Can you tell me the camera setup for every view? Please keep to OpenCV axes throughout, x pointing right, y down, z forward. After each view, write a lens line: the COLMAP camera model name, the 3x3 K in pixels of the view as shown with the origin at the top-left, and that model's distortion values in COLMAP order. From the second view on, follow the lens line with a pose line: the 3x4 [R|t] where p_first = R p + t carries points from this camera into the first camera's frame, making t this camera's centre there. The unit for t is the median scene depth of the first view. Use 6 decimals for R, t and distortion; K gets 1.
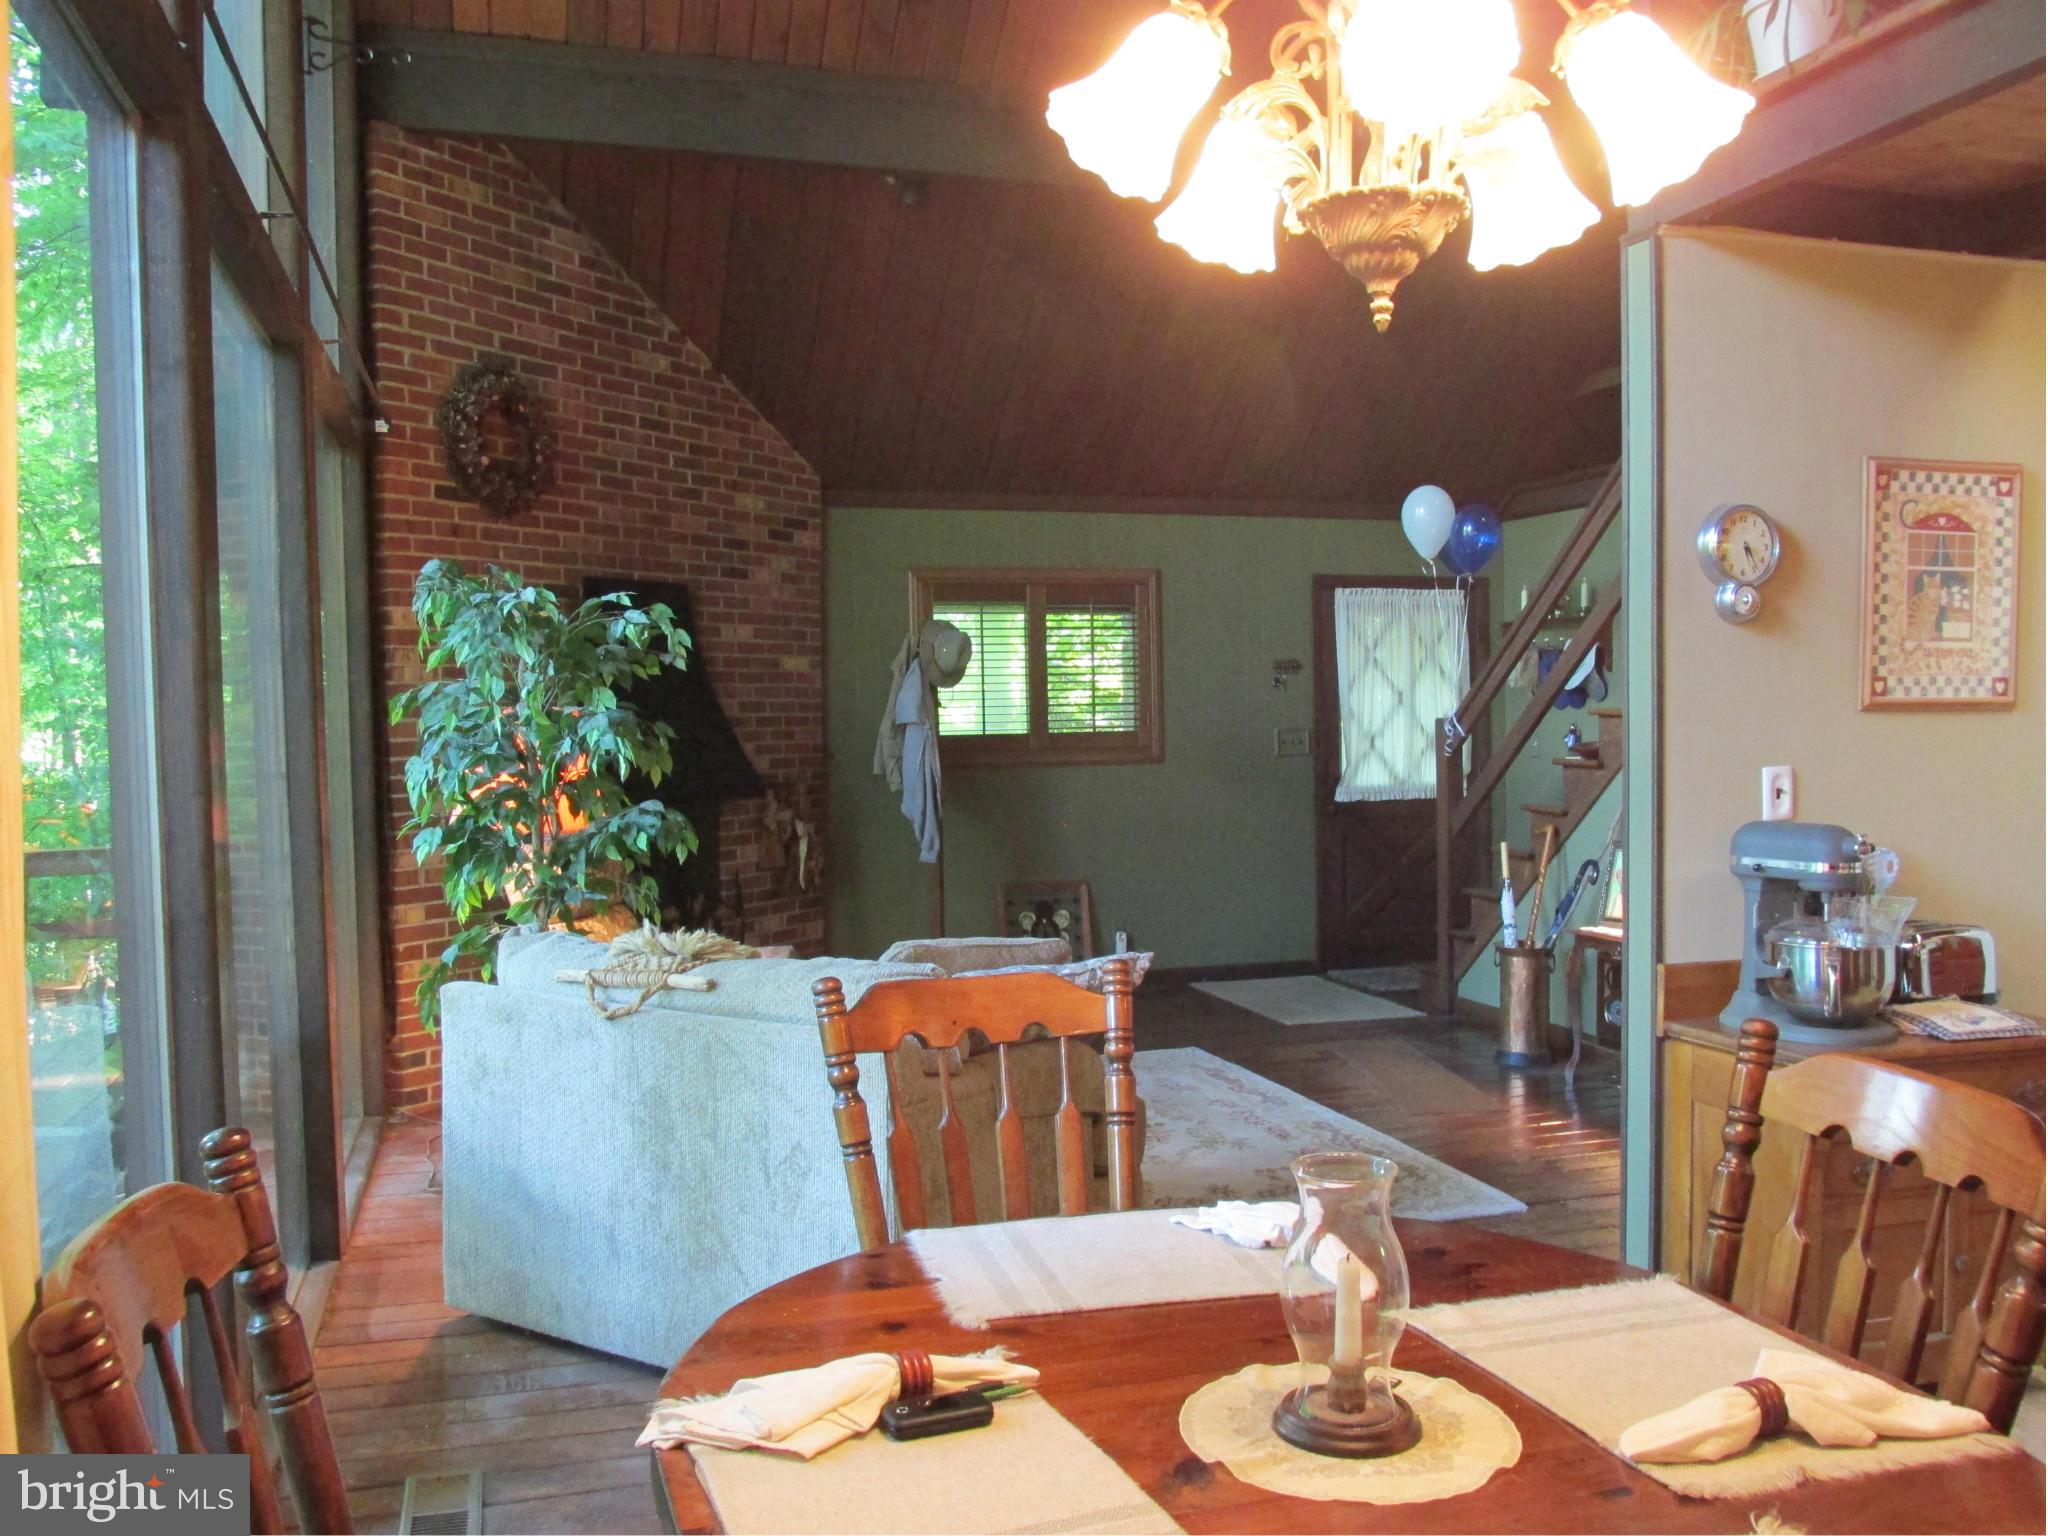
lens RADIAL K [[1697.6, 0, 1028.8], [0, 1697.6, 762.6], [0, 0, 1]] dist [-0.041905, 0.019789]
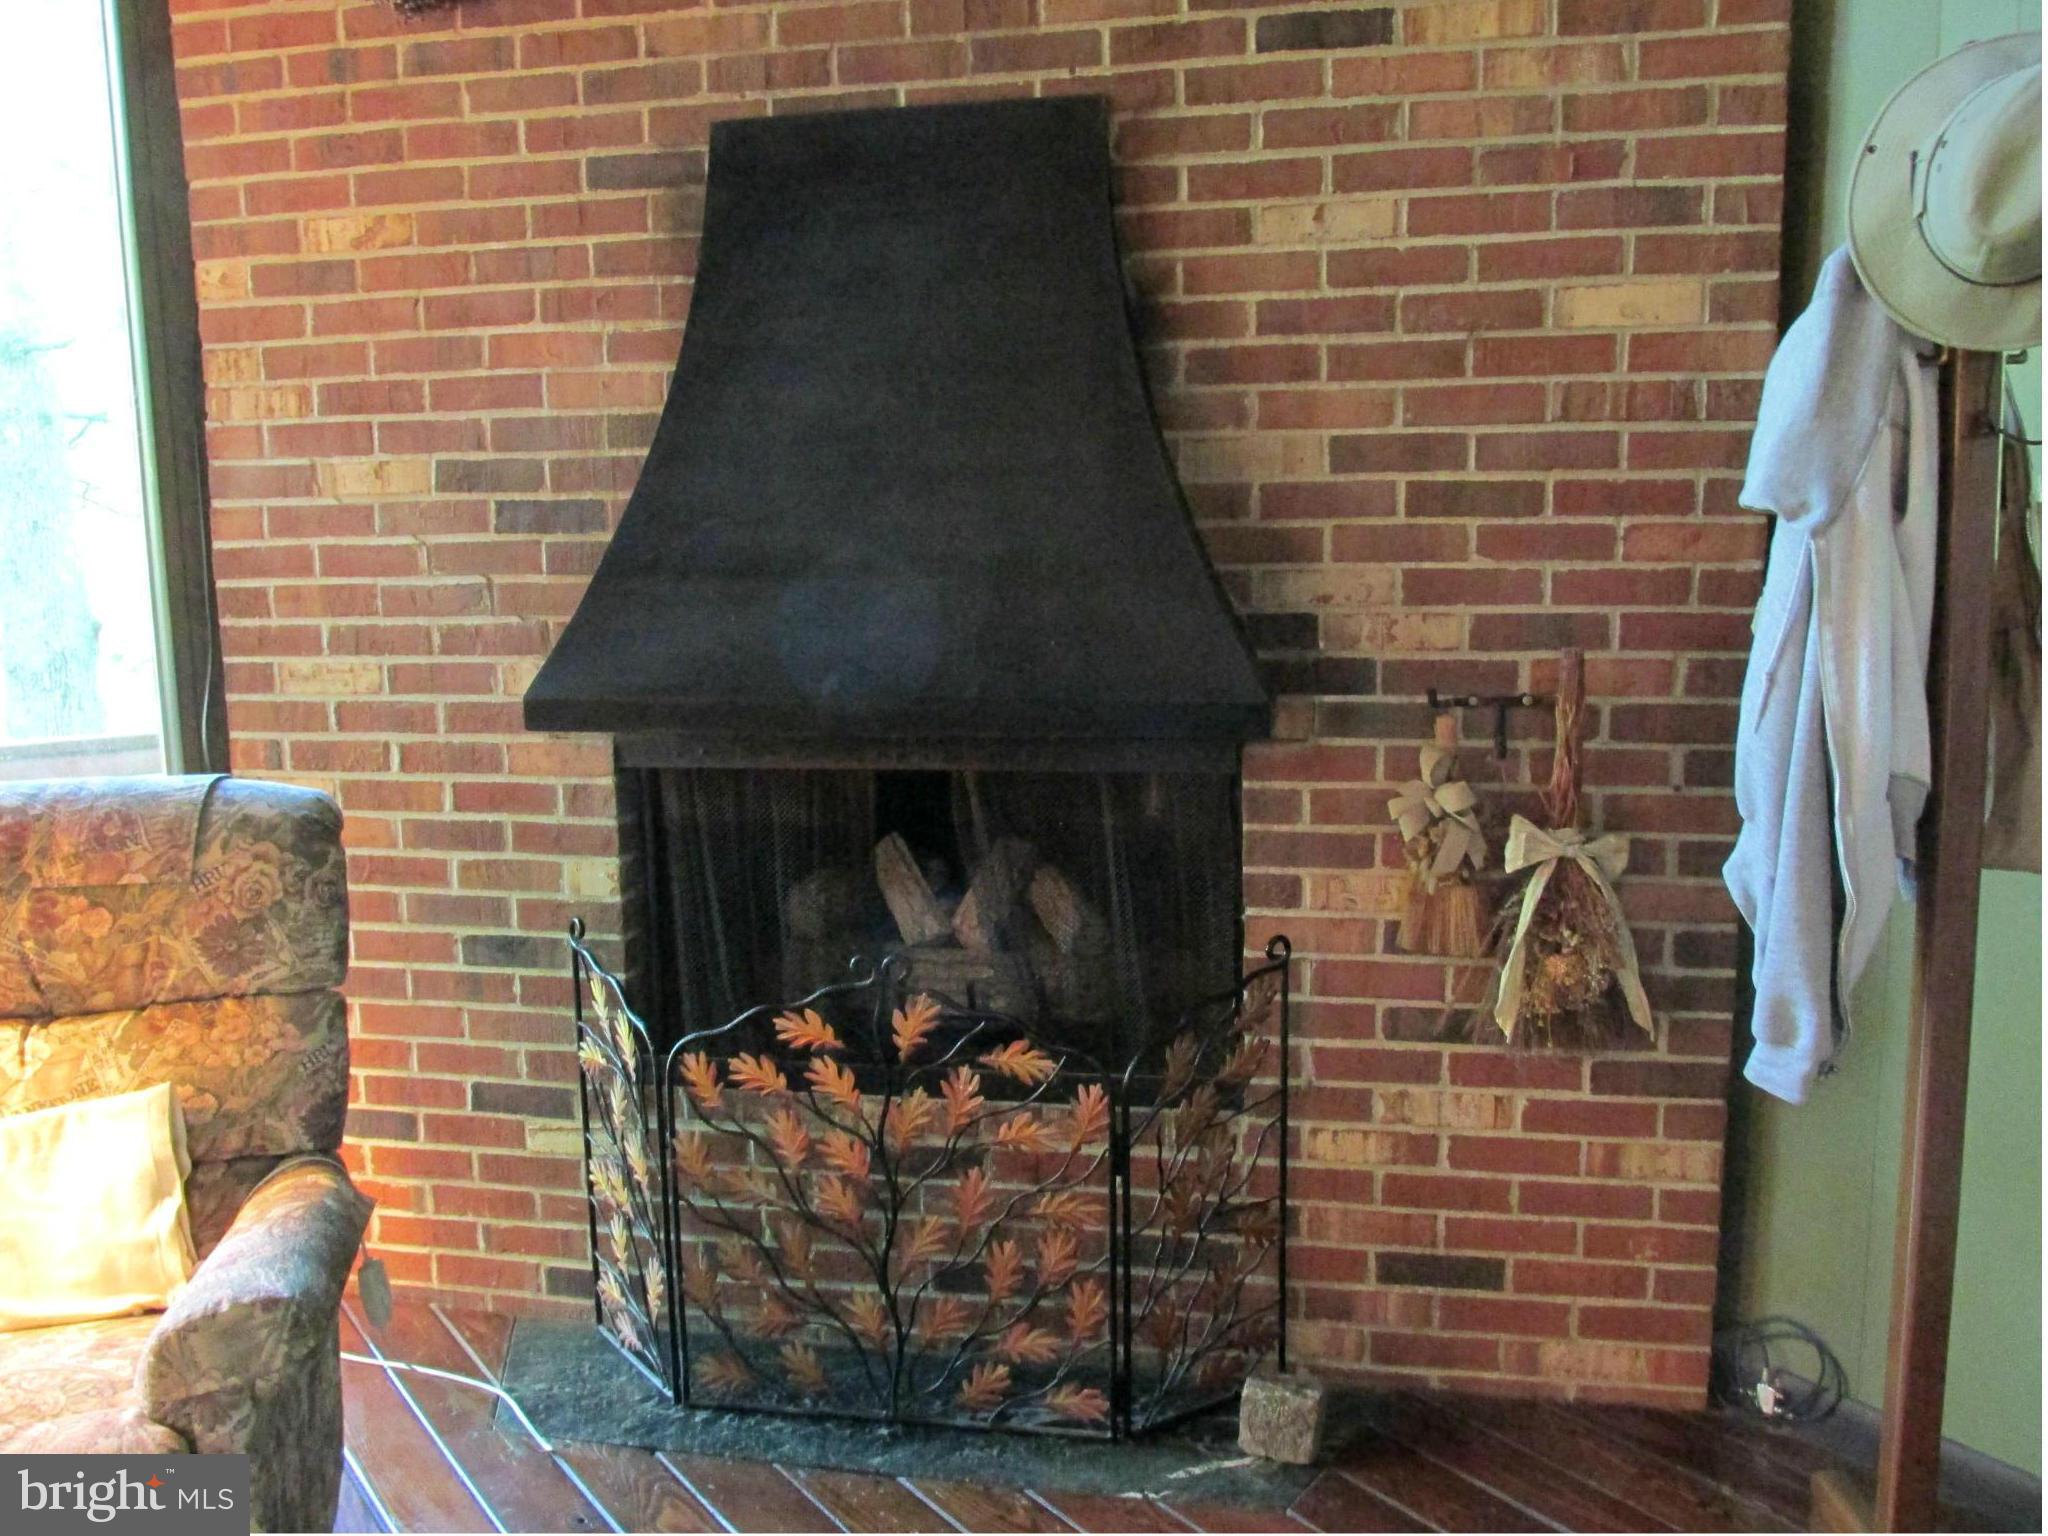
lens RADIAL K [[1697.6, 0, 1028.8], [0, 1697.6, 762.6], [0, 0, 1]] dist [-0.041905, 0.019789]
pose [[0.321960, 0.150797, -0.934667, 0.133167], [-0.016020, 0.987960, 0.153876, -0.024356], [0.946618, -0.034568, 0.320499, 0.881284]]
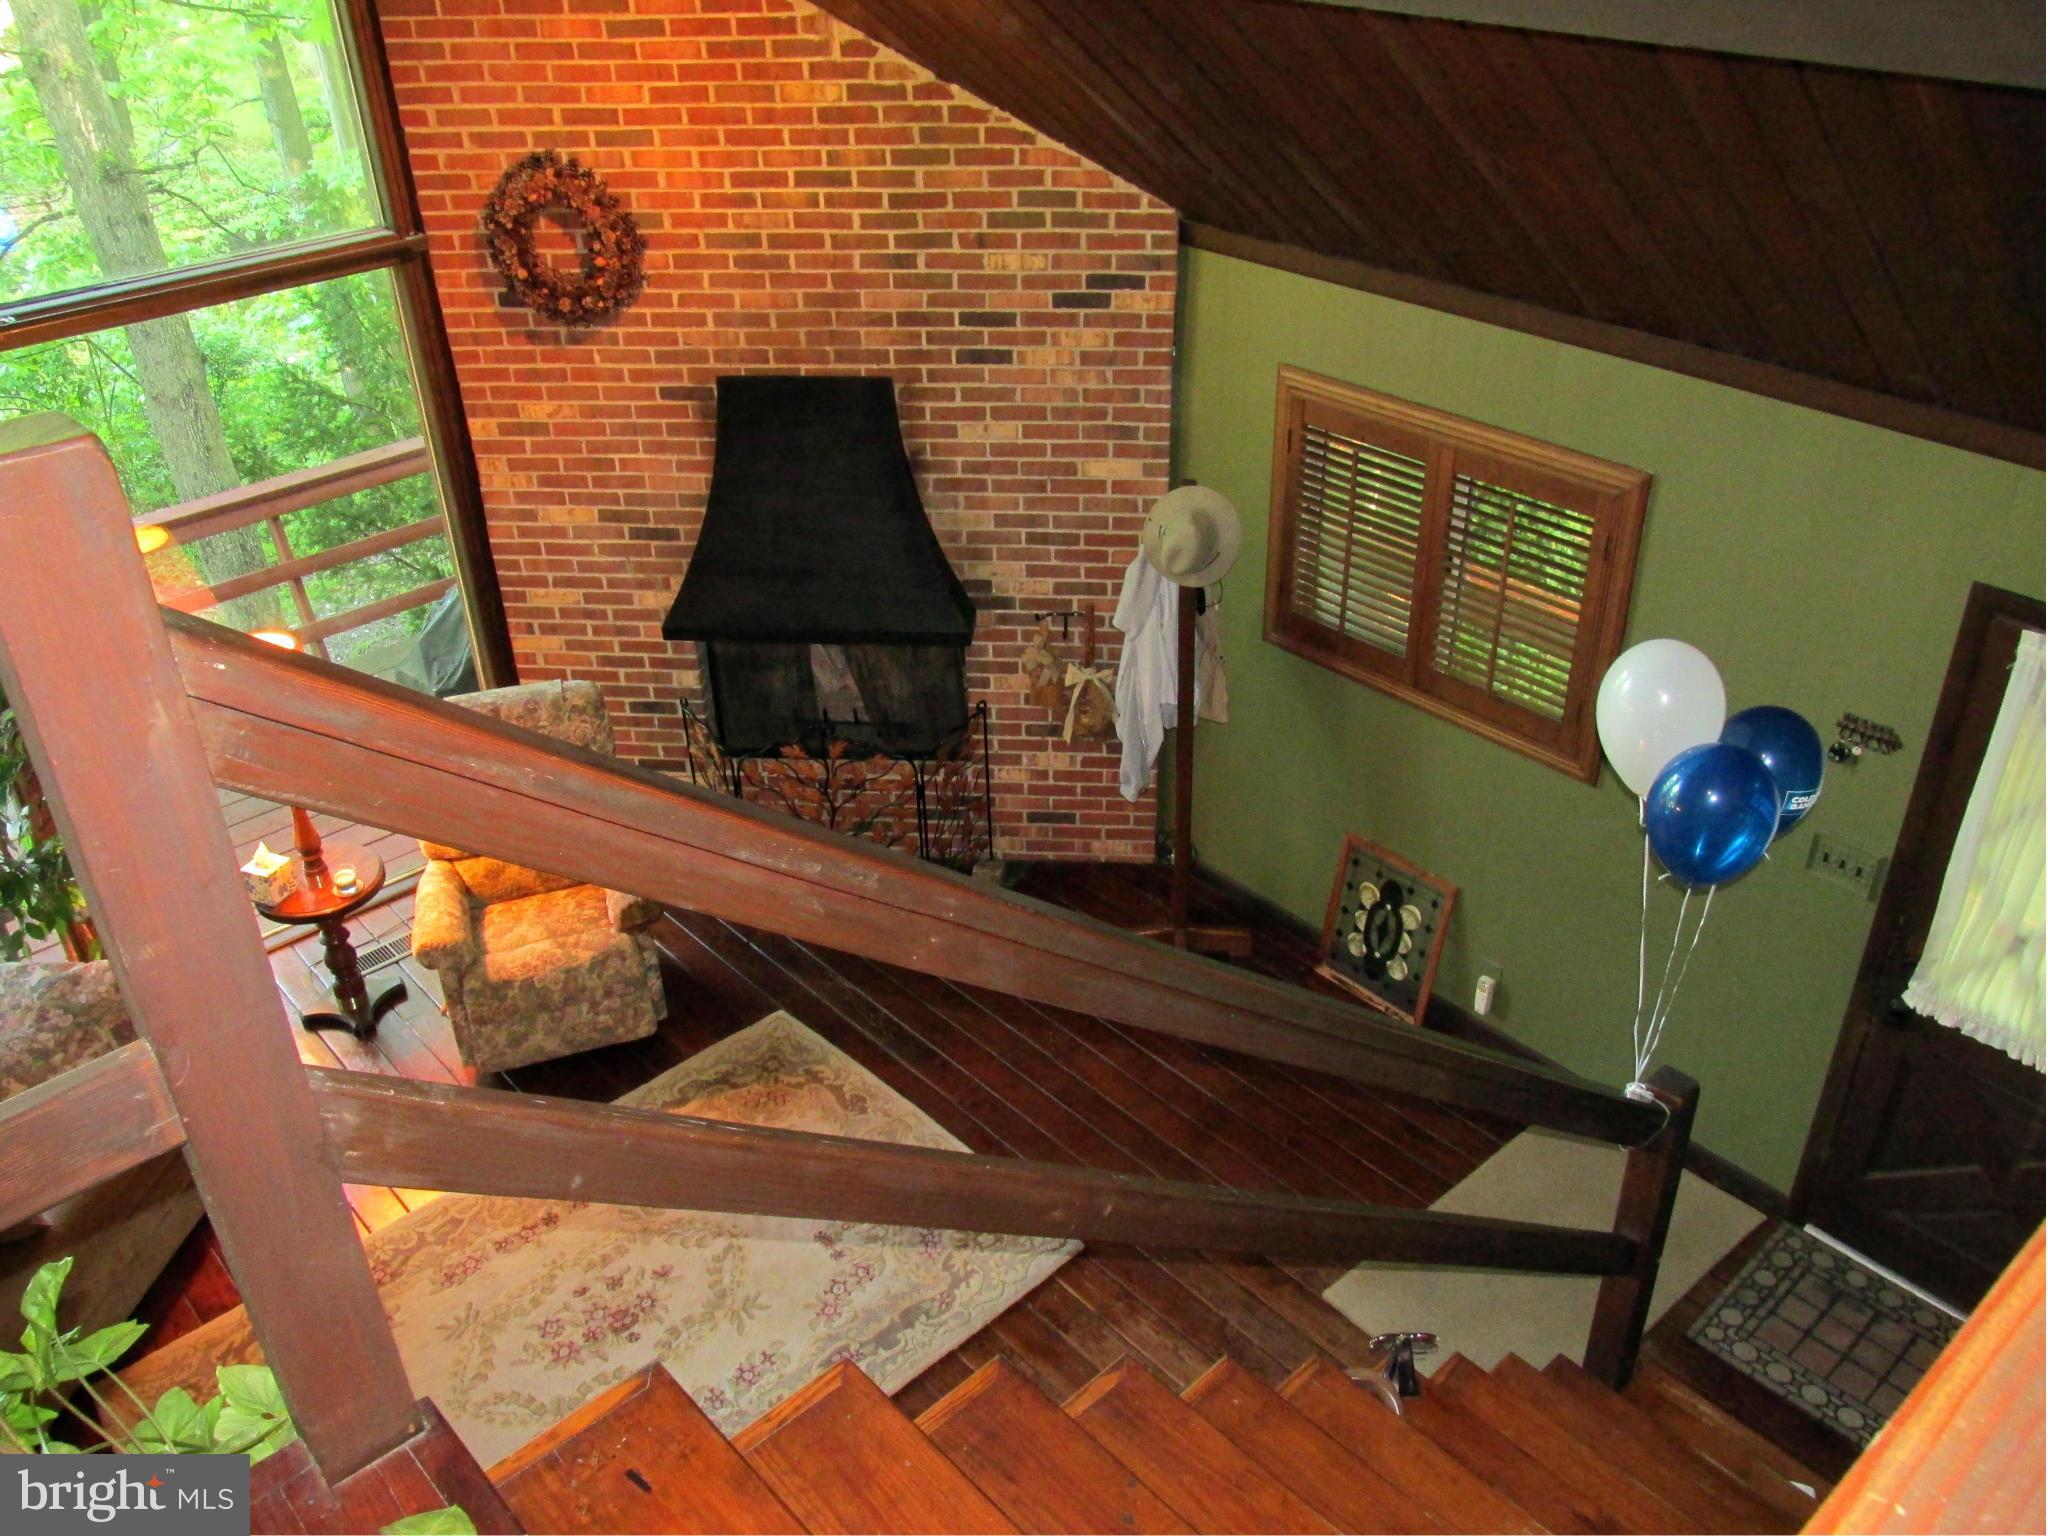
lens RADIAL K [[1703.7, 0, 1024.0], [0, 1703.7, 768.0], [0, 0, 1]] dist [-0.031309, 0.017050]
pose [[0.419758, 0.486170, -0.766447, 0.529455], [-0.007150, 0.846188, 0.532836, -0.378812], [0.907608, -0.218182, 0.358670, 0.738256]]
